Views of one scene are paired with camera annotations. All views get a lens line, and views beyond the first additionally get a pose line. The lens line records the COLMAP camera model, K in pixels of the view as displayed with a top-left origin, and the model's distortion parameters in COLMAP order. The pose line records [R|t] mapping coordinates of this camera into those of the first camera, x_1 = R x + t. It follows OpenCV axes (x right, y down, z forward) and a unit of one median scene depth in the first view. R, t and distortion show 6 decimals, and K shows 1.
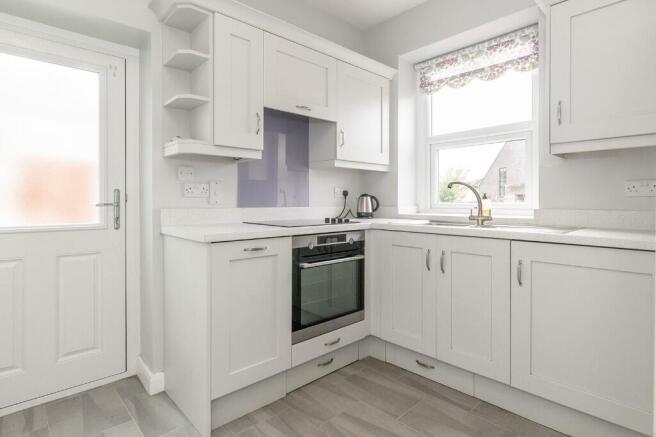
lens RADIAL K [[348.5, 0, 326.1], [0, 348.5, 199.4], [0, 0, 1]] dist [0.002132, 0.000468]
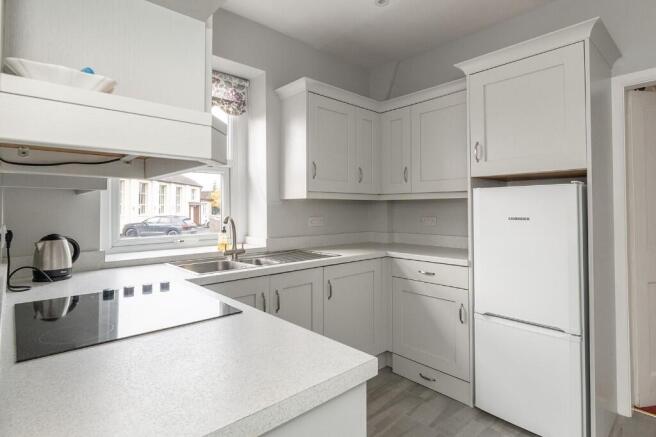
lens RADIAL K [[348.5, 0, 326.1], [0, 348.5, 199.4], [0, 0, 1]] dist [0.002132, 0.000468]
pose [[0.008093, 0.021289, 0.999741, -0.534872], [0.002739, 0.999769, -0.021312, -0.073286], [-0.999963, 0.002911, 0.008033, 0.696975]]
